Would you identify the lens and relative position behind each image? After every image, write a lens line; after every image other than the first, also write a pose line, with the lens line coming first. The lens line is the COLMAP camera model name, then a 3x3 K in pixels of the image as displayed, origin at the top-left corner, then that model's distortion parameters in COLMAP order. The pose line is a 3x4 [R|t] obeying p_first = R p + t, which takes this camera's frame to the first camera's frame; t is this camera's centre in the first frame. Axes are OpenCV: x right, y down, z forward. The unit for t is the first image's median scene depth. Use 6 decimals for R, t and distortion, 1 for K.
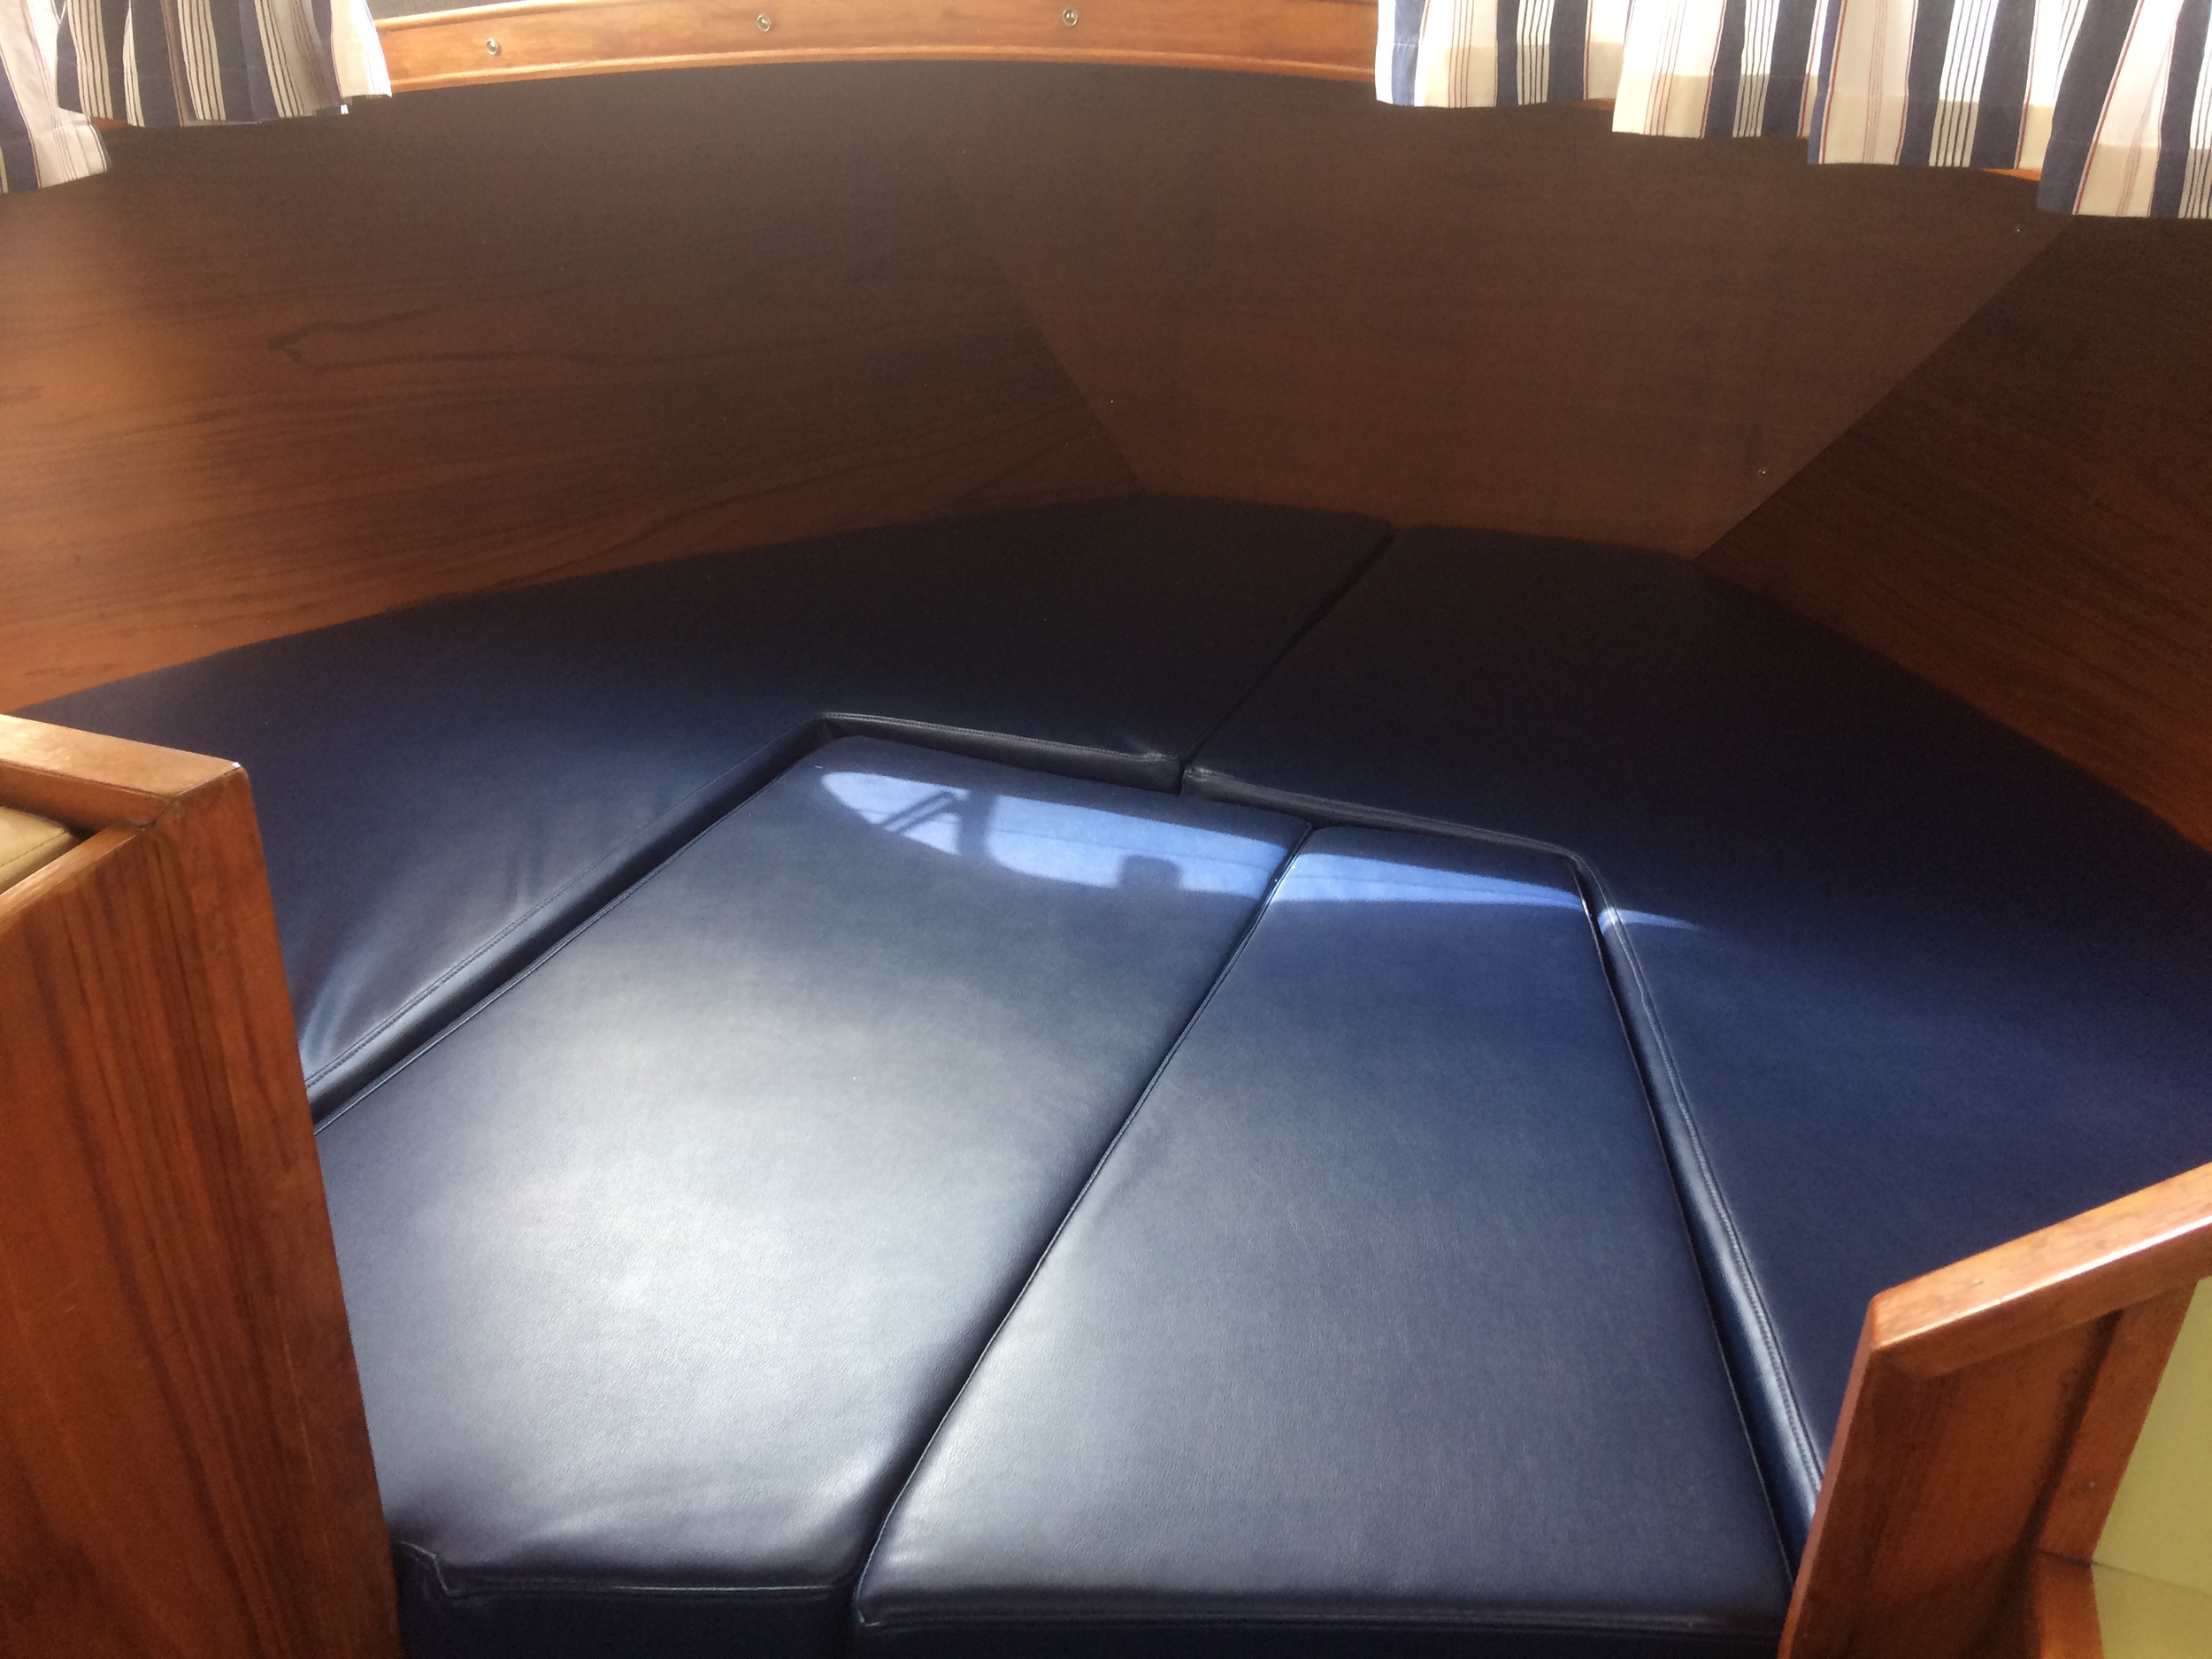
lens RADIAL K [[1875.8, 0, 1083.0], [0, 1875.8, 816.0], [0, 0, 1]] dist [0.085601, -0.117182]
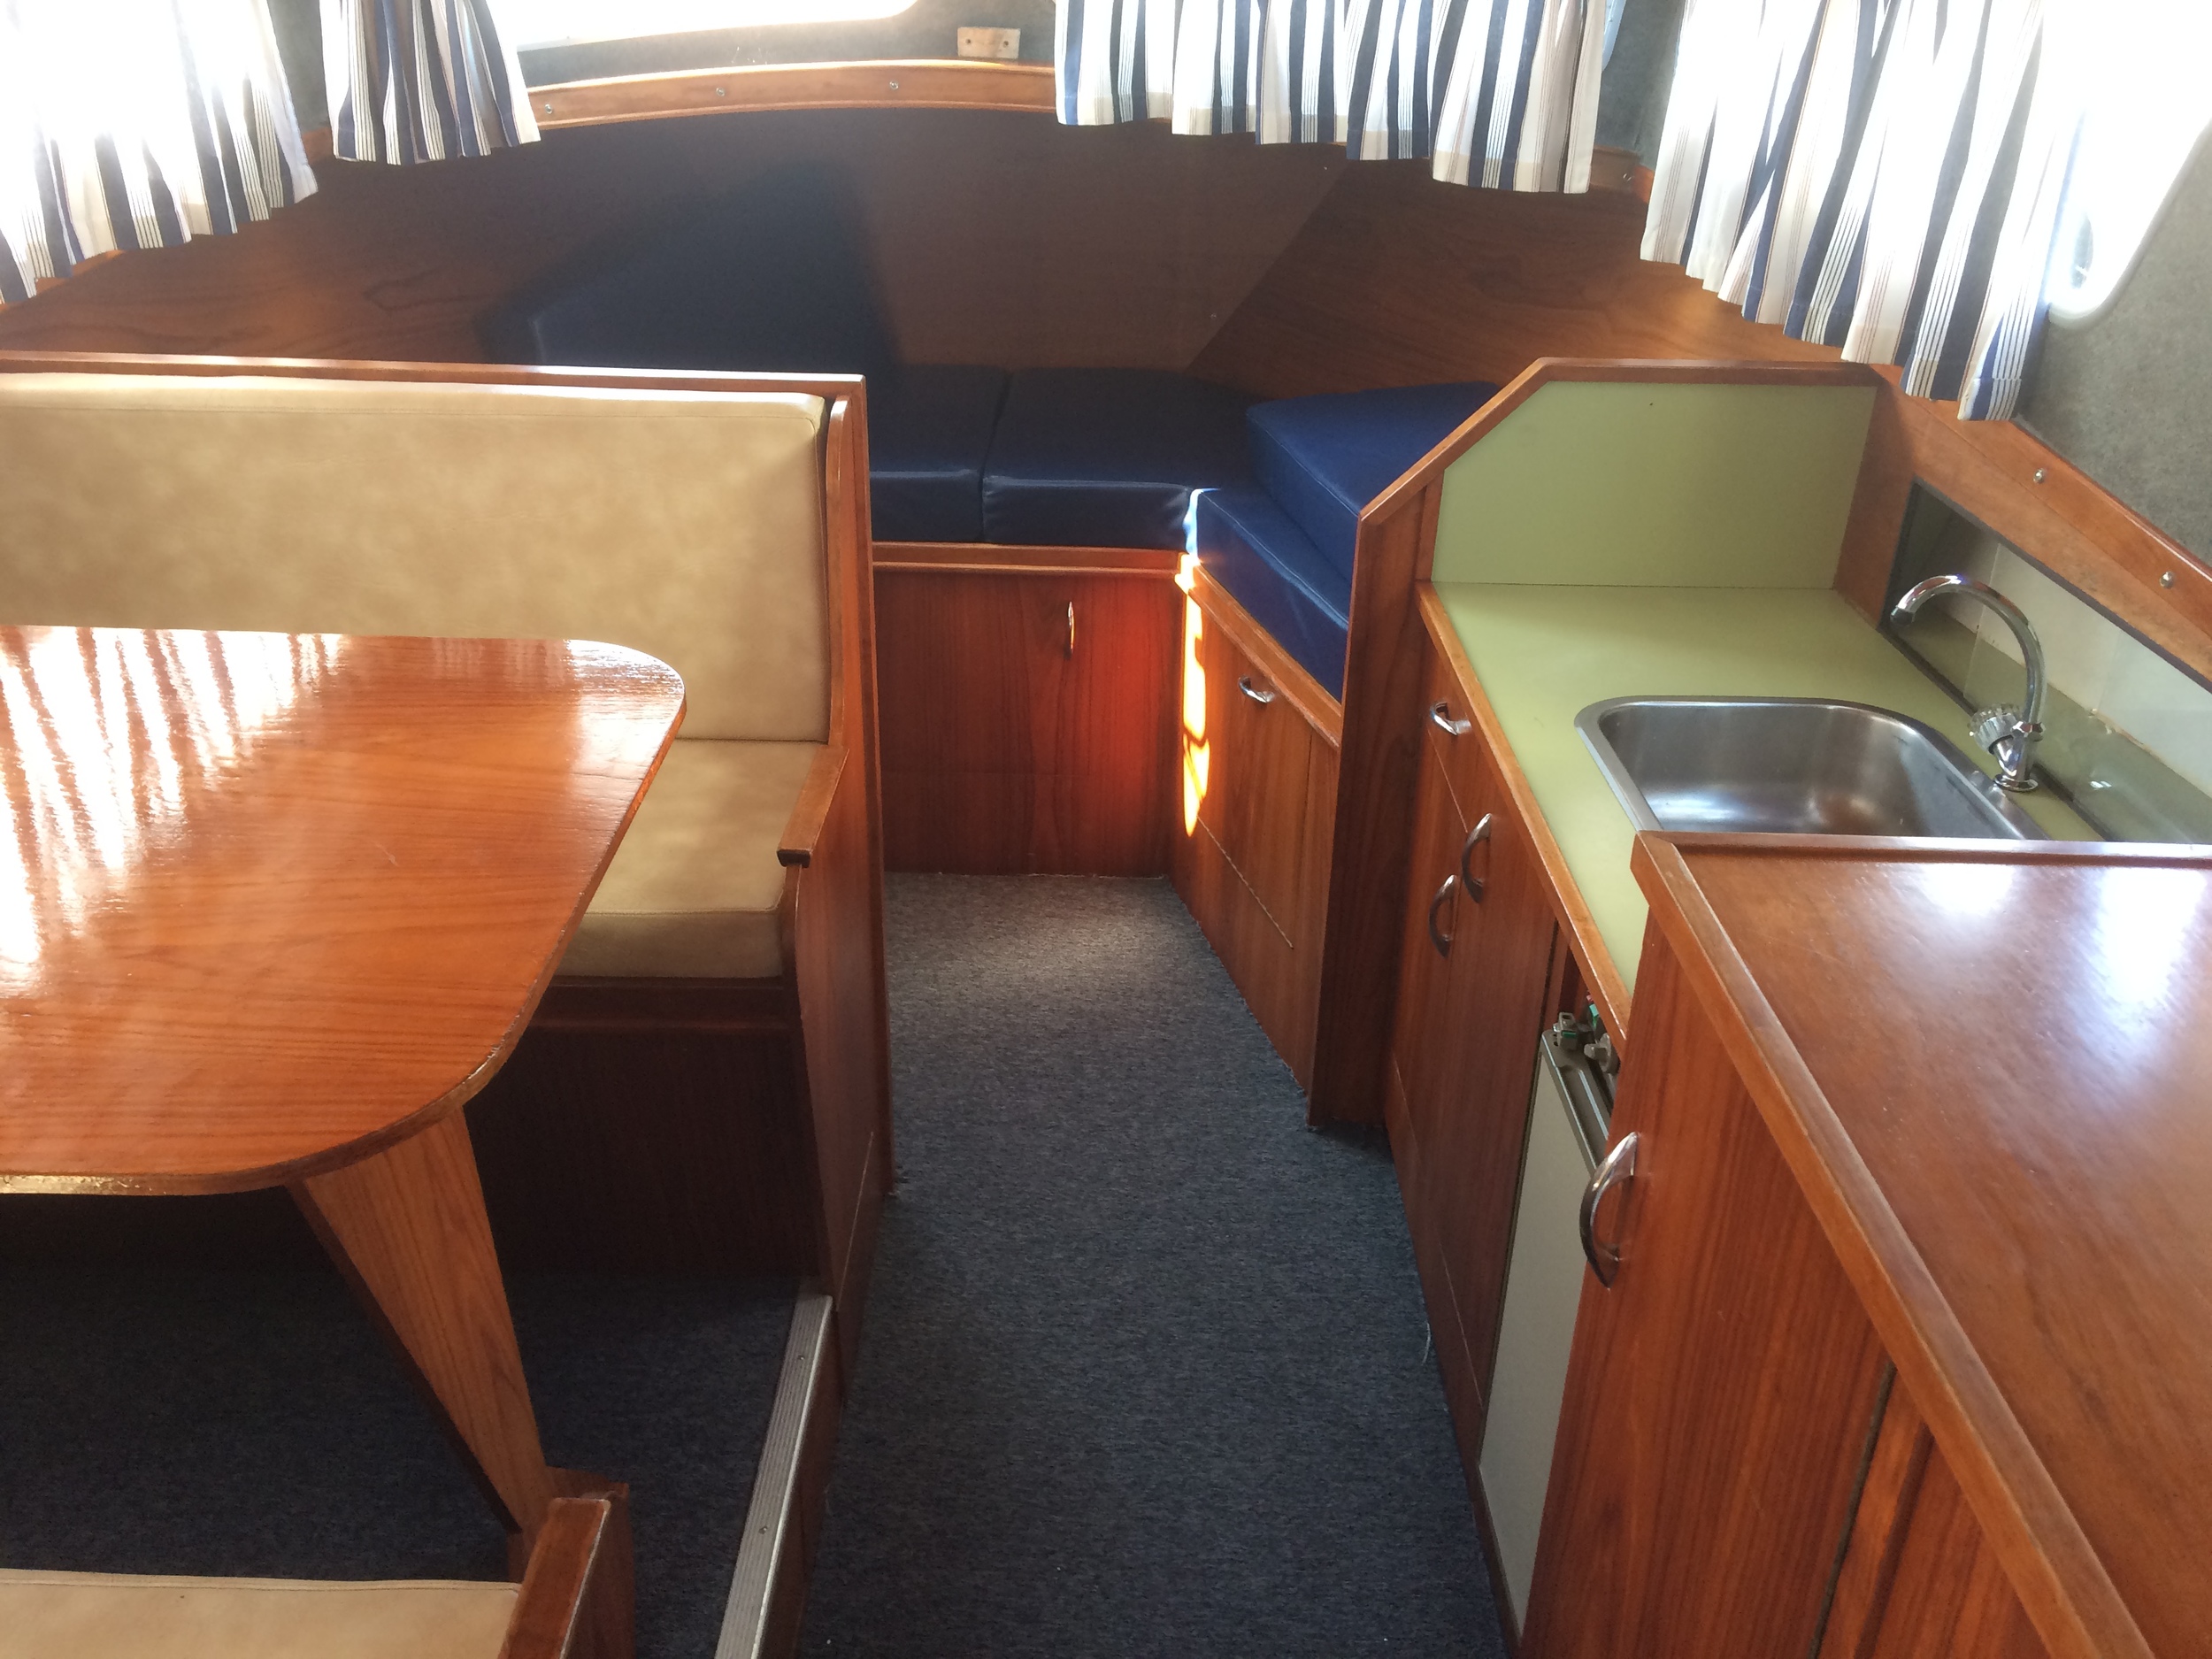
lens RADIAL K [[1875.8, 0, 1101.3], [0, 1875.8, 836.8], [0, 0, 1]] dist [0.085601, -0.117182]
pose [[0.938267, -0.162621, 0.305303, -0.599329], [0.155126, 0.986687, 0.048824, 0.329311], [-0.309178, 0.001550, 0.951003, -1.072881]]
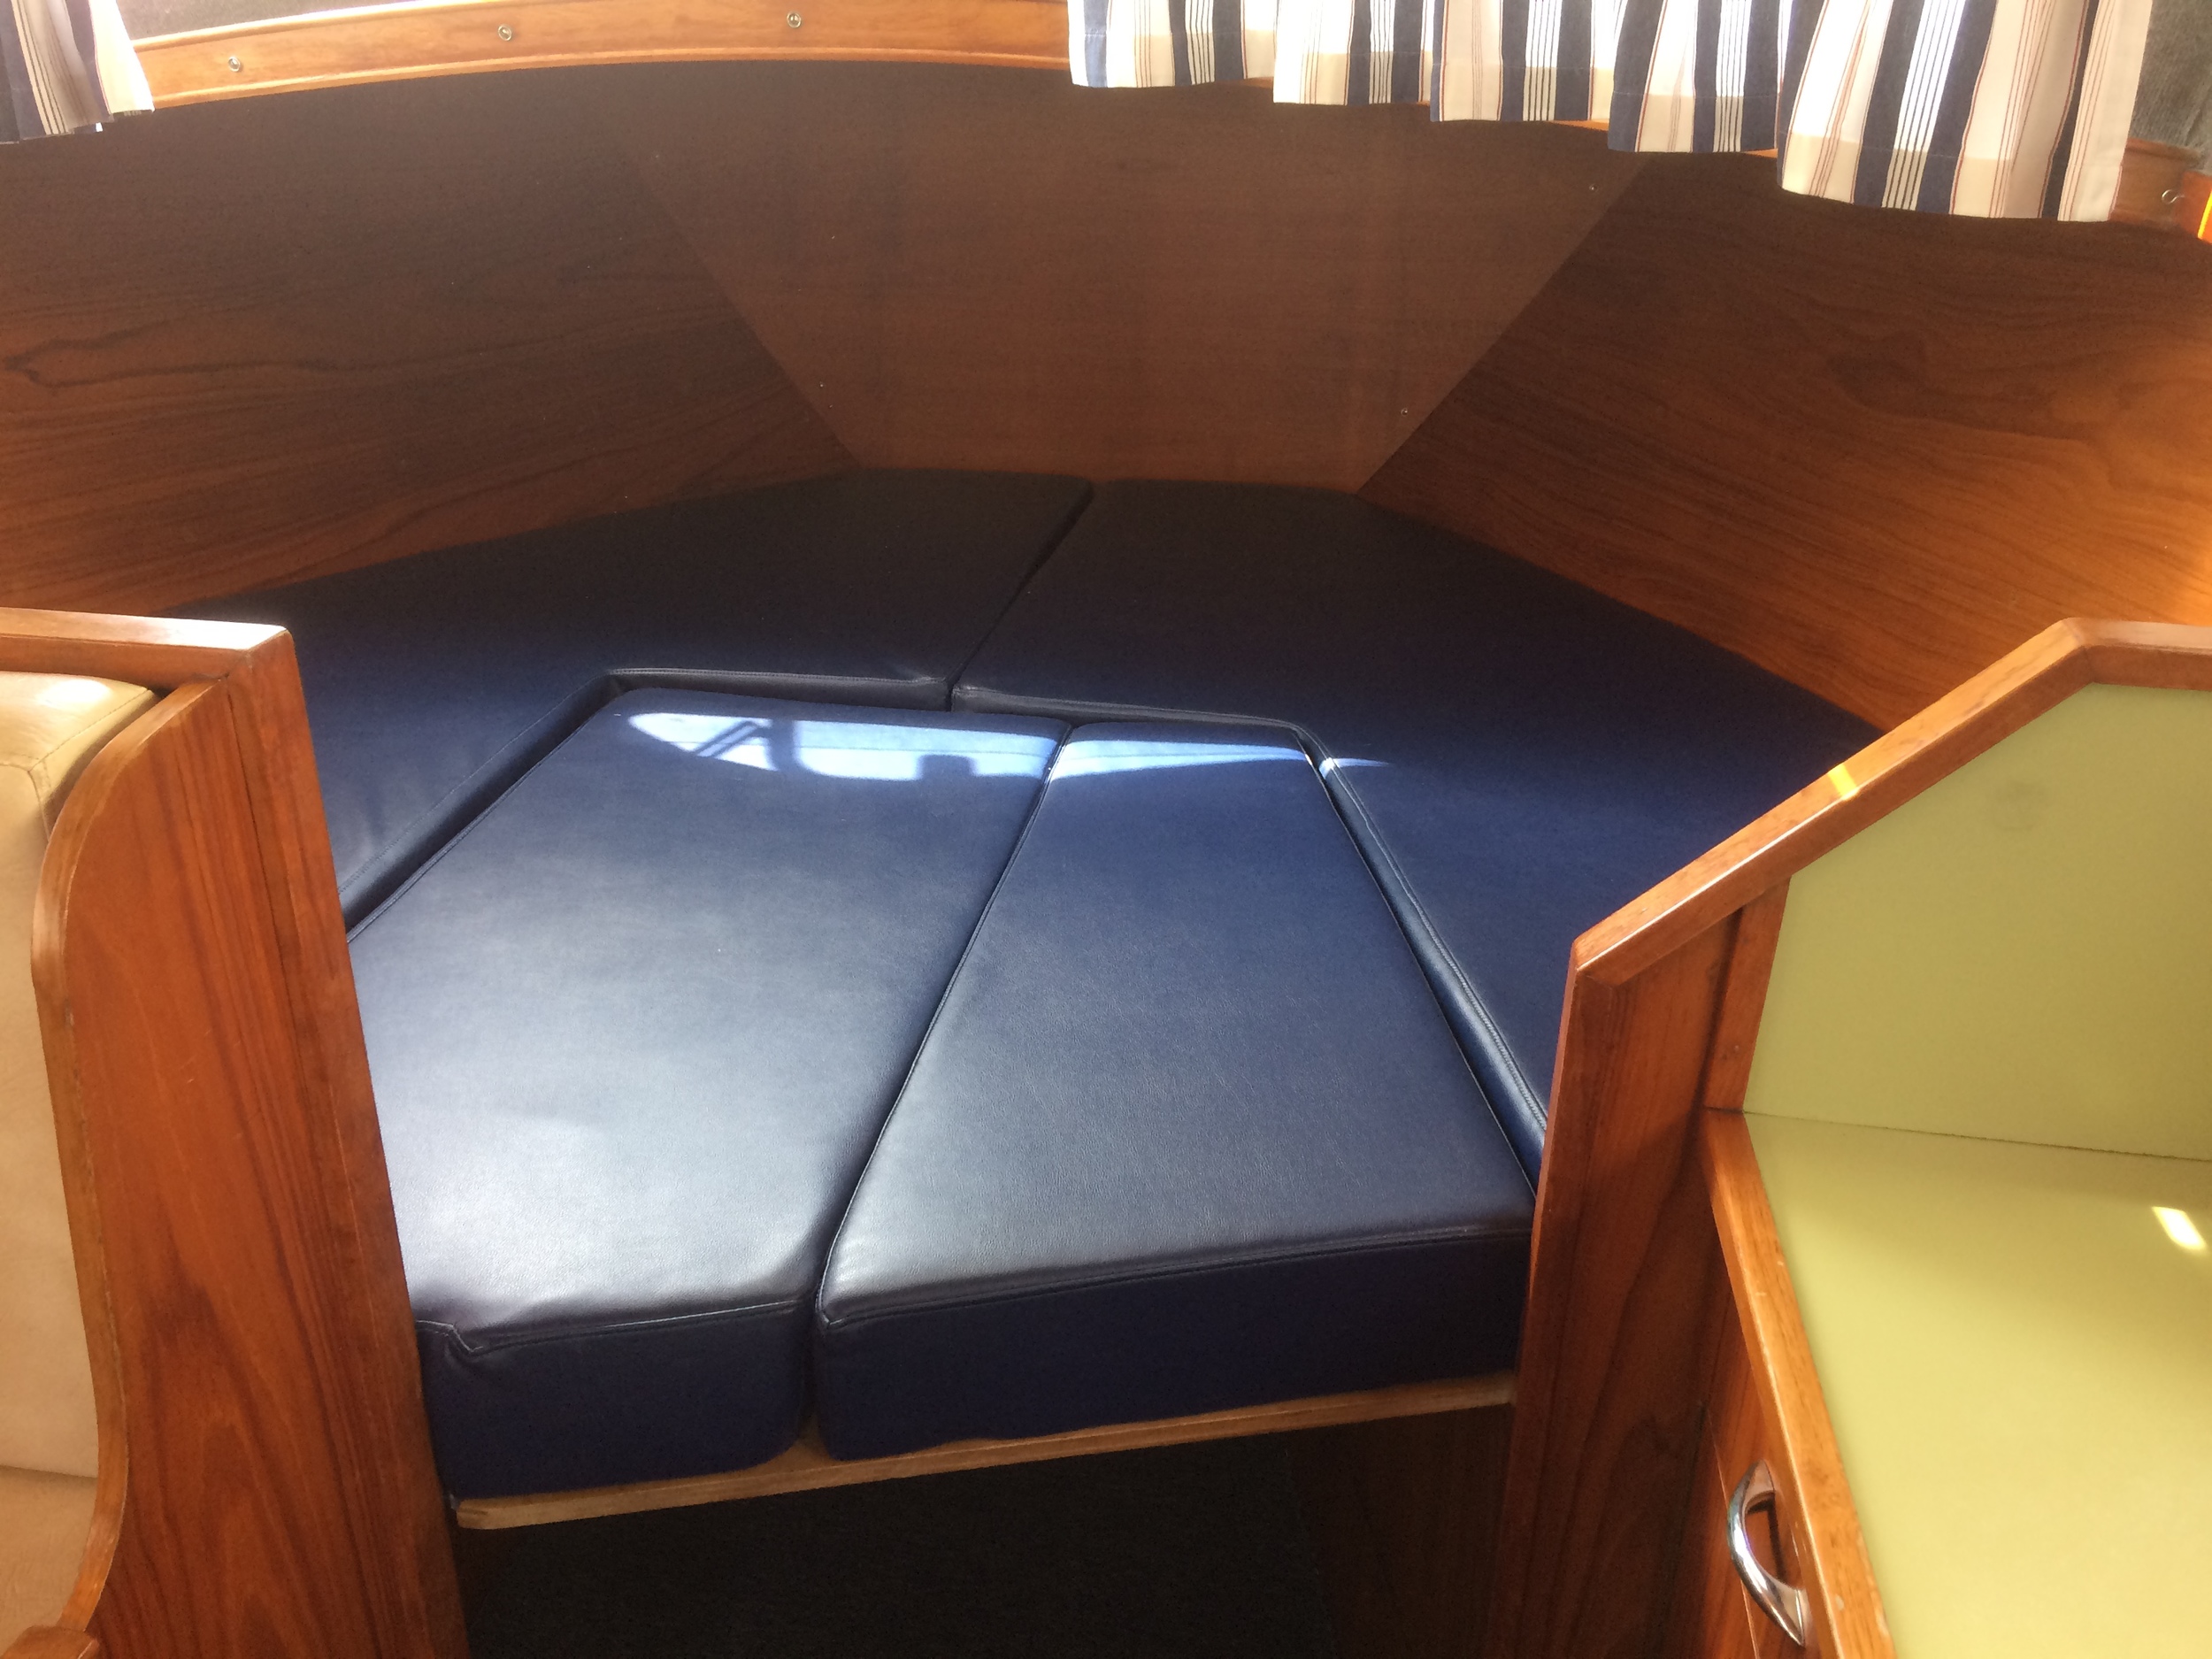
lens RADIAL K [[1875.8, 0, 1093.5], [0, 1875.8, 825.9], [0, 0, 1]] dist [0.085601, -0.117182]
pose [[0.980044, -0.098550, 0.172631, -0.082800], [0.099364, 0.995043, 0.003940, 0.076968], [-0.172164, 0.013292, 0.984979, -0.152862]]
